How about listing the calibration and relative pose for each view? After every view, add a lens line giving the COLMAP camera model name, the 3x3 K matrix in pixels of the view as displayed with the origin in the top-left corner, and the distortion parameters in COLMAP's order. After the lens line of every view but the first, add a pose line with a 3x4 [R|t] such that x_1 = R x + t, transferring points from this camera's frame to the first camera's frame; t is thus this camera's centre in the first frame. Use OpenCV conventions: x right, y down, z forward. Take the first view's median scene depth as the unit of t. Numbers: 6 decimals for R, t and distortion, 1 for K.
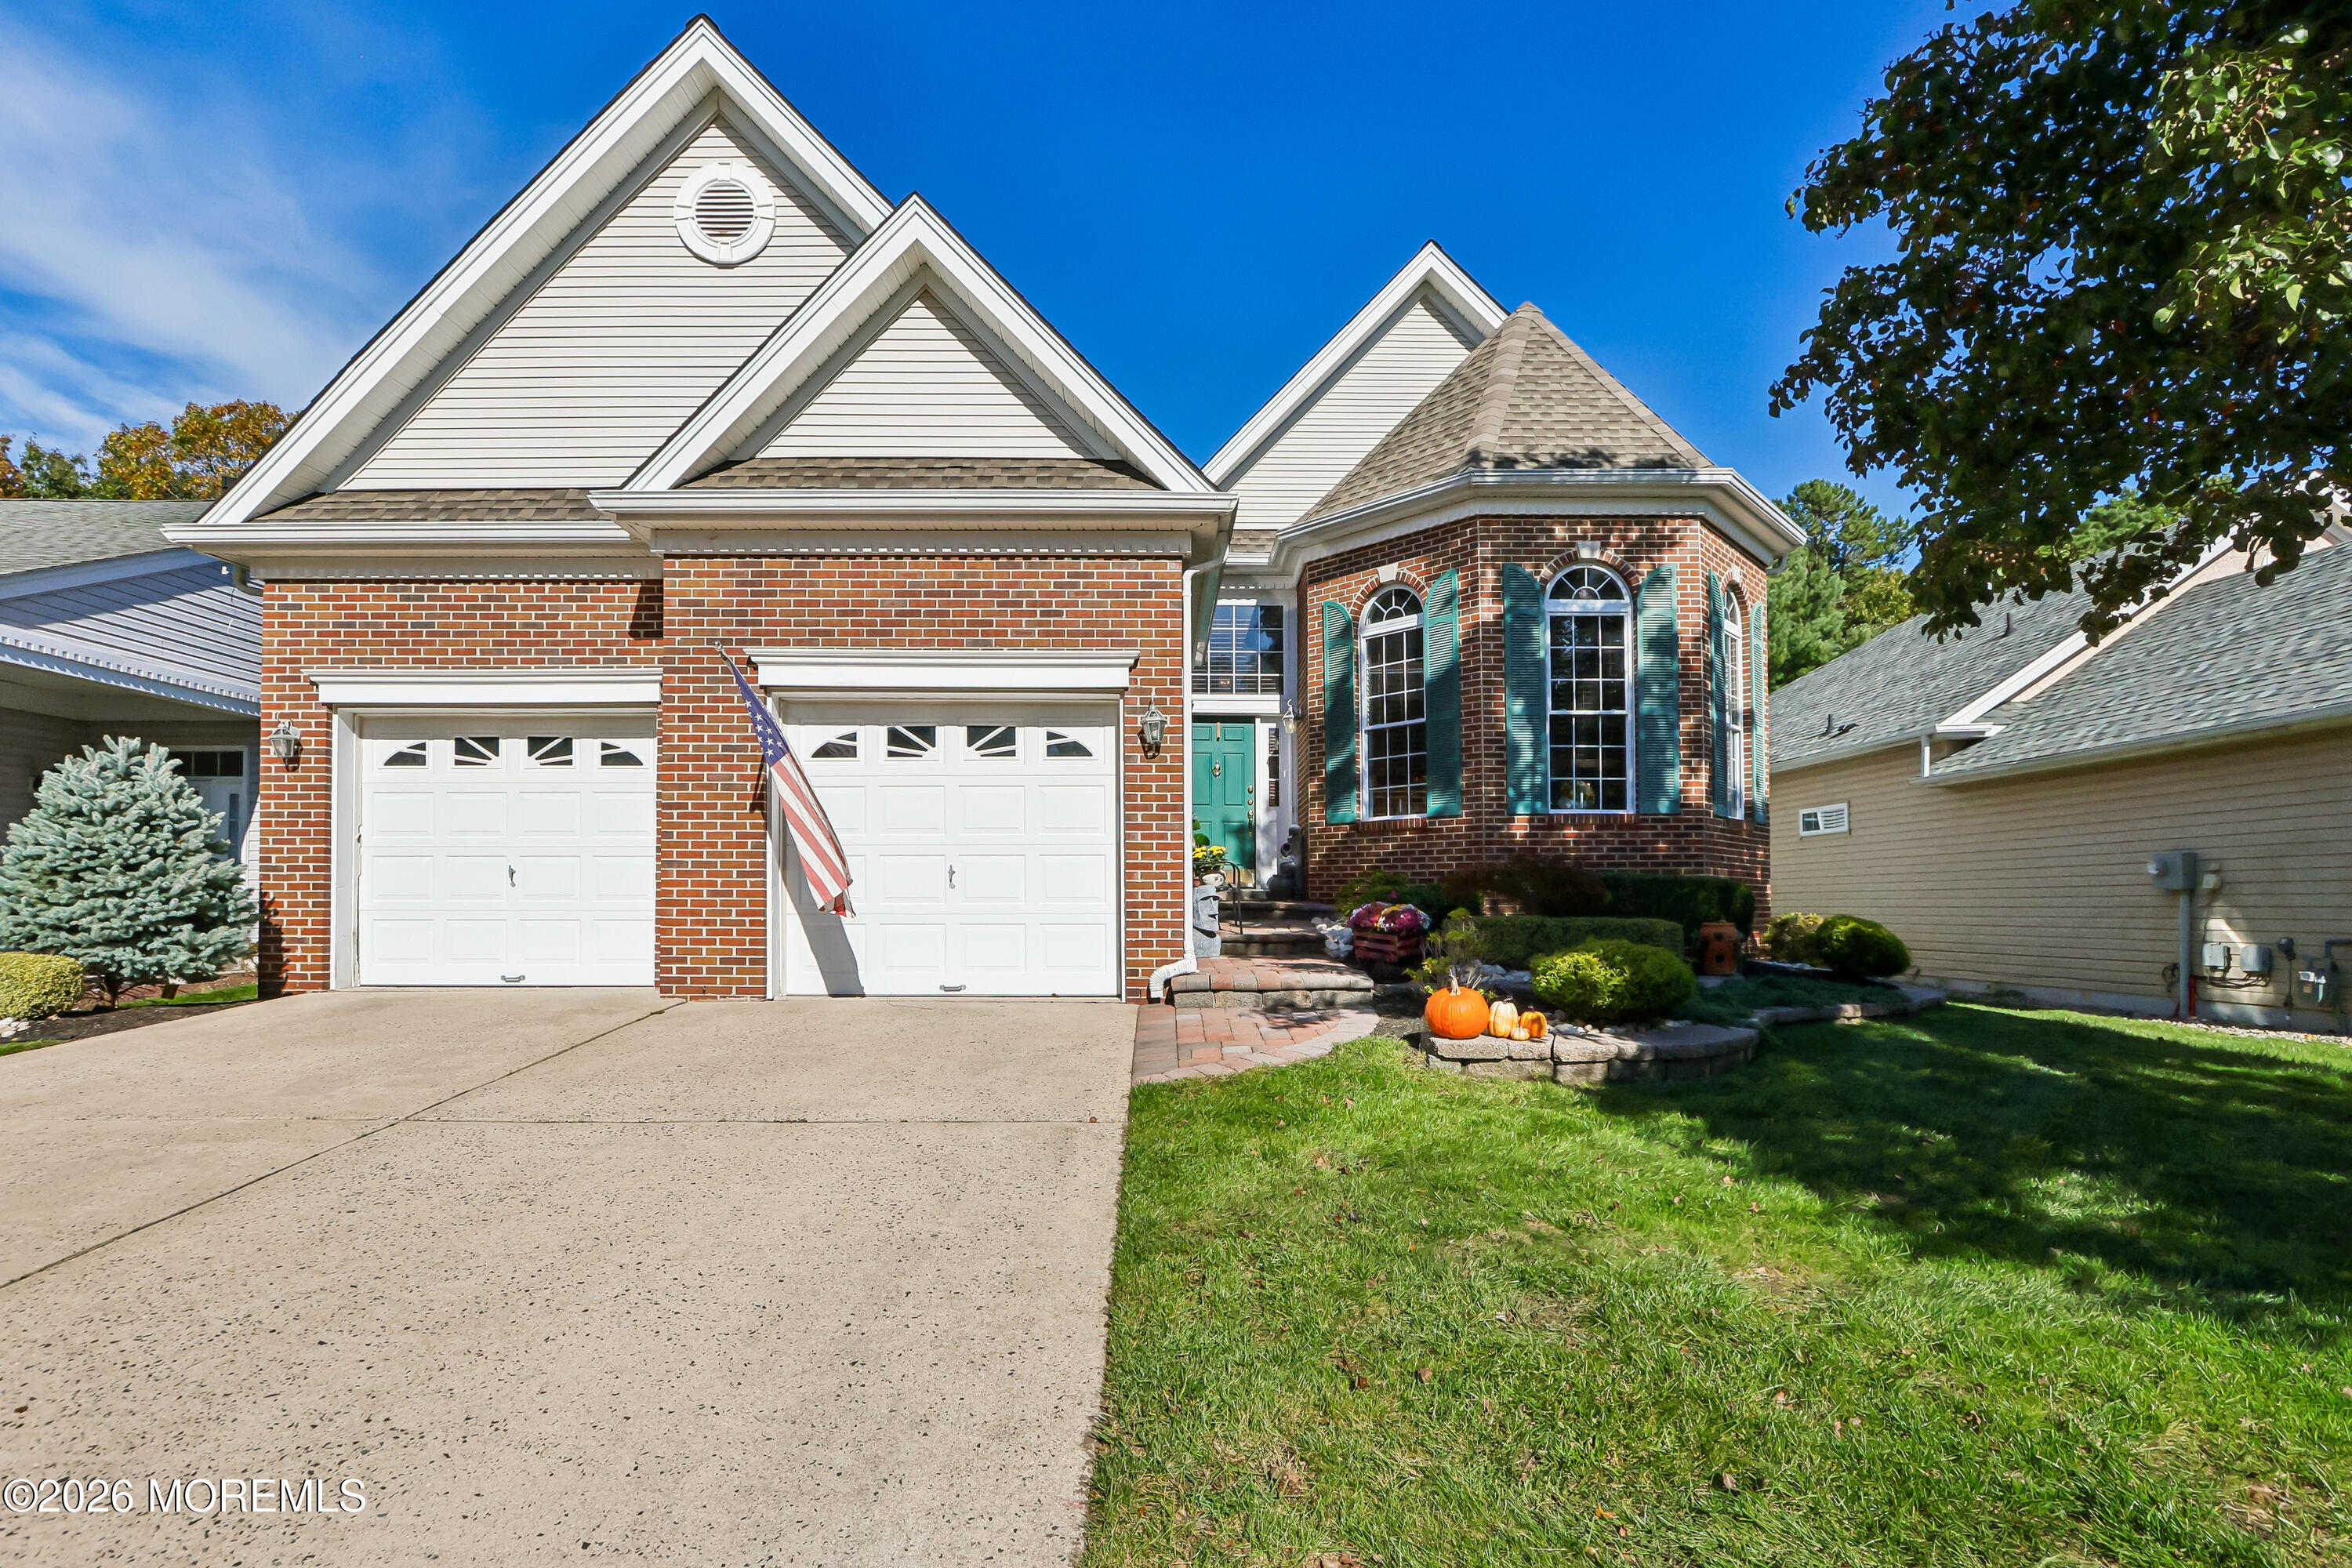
lens RADIAL K [[1127.2, 0, 1172.8], [0, 1127.2, 789.1], [0, 0, 1]] dist [-0.011823, 0.000408]
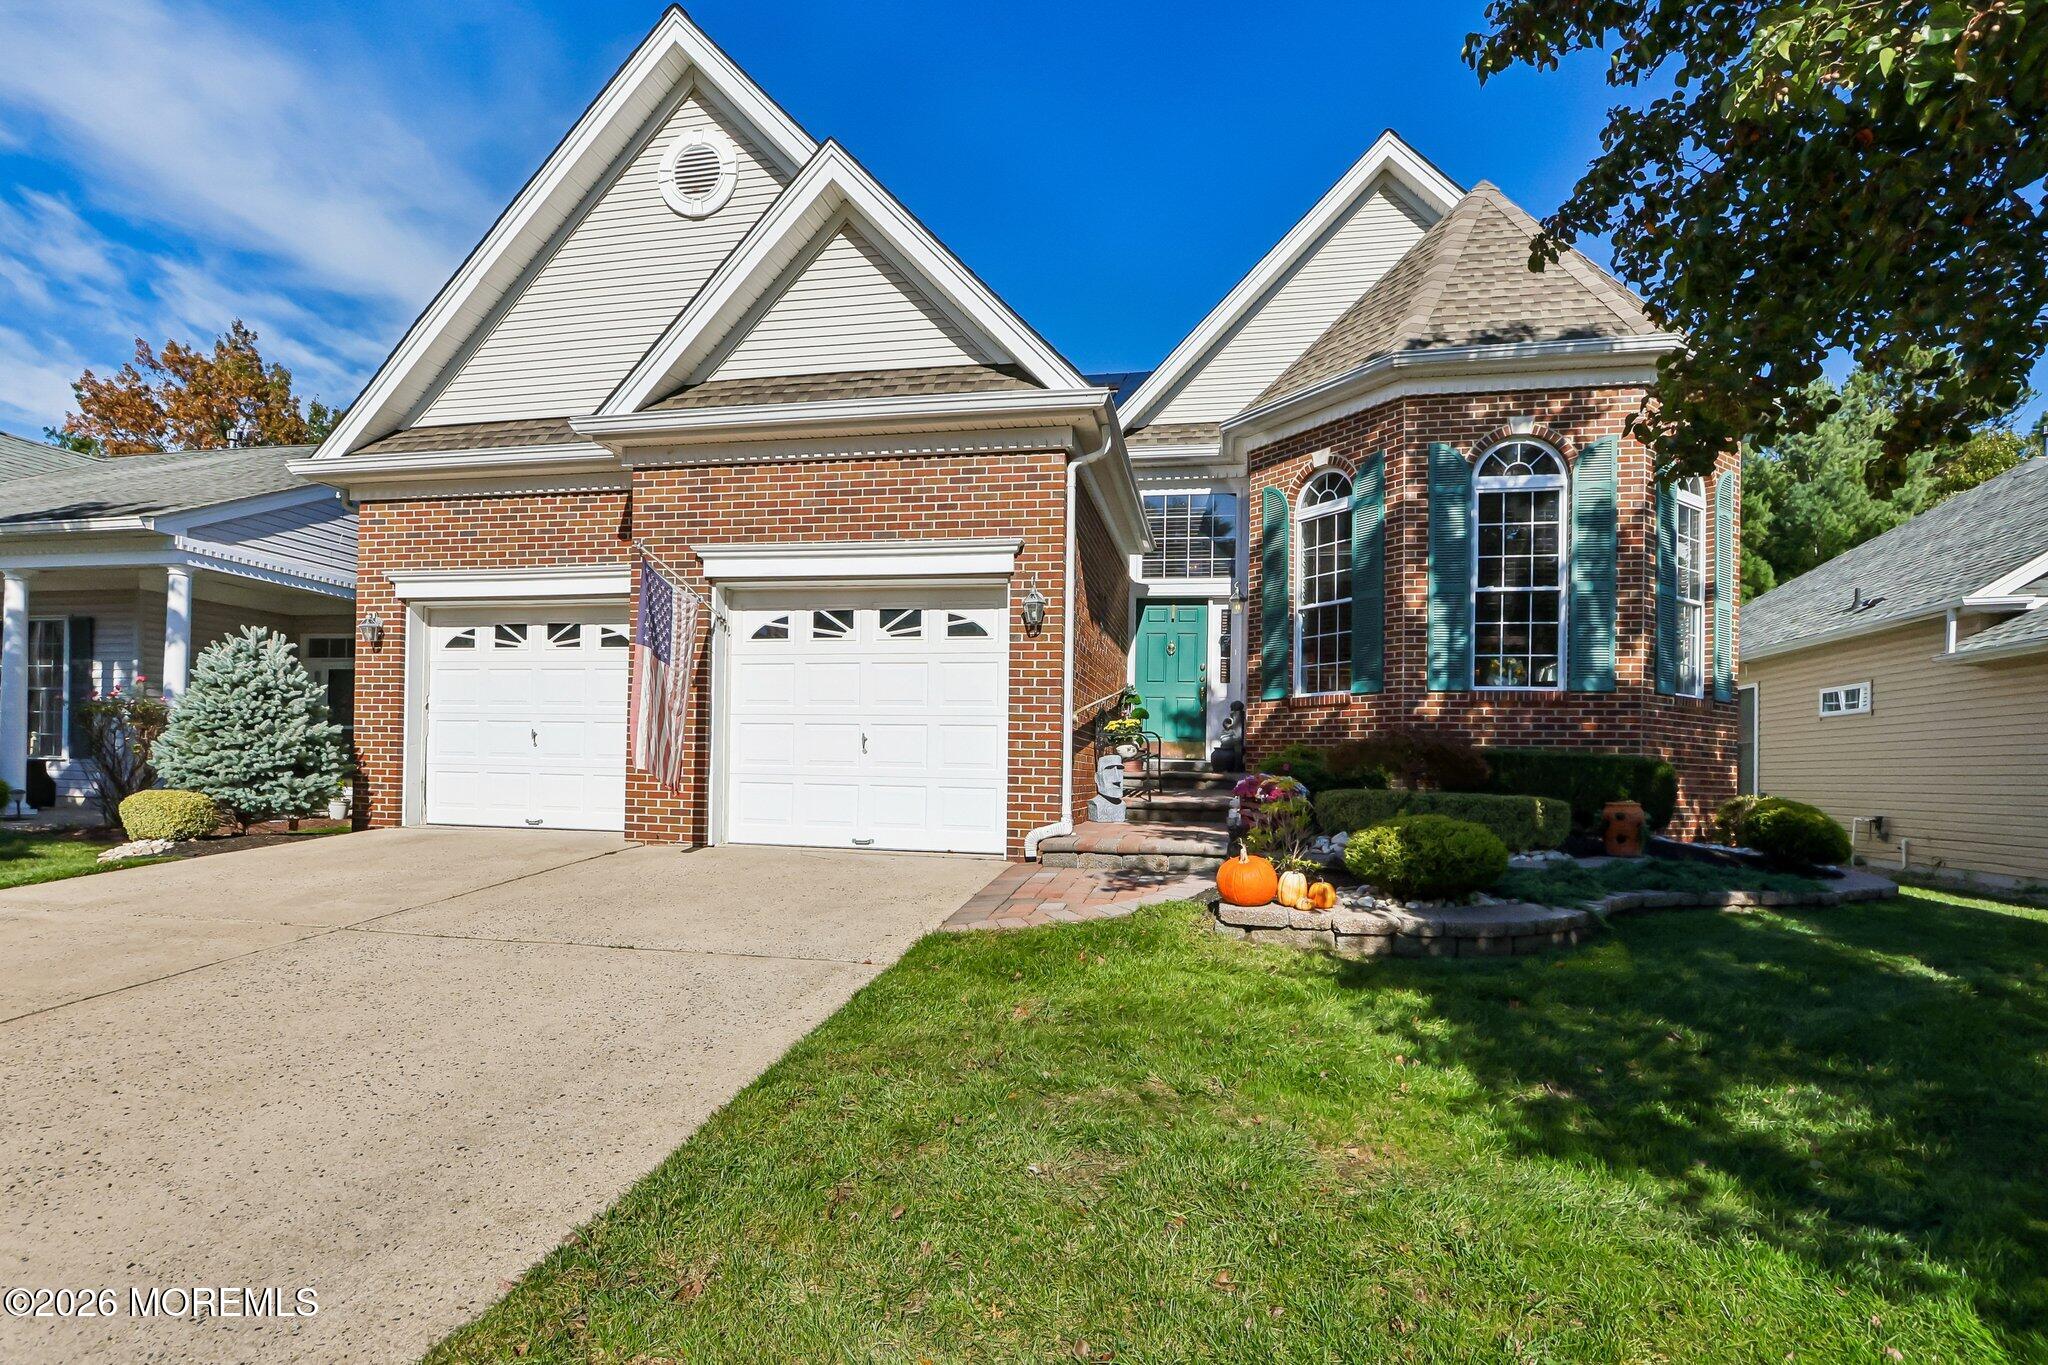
lens RADIAL K [[1025.1, 0, 1024.0], [0, 1025.1, 682.5], [0, 0, 1]] dist [-0.011594, 0.000112]
pose [[0.977340, 0.002151, -0.211667, 0.174586], [0.000476, 0.999924, 0.012360, 0.004058], [0.211677, -0.012180, 0.977264, 0.030261]]
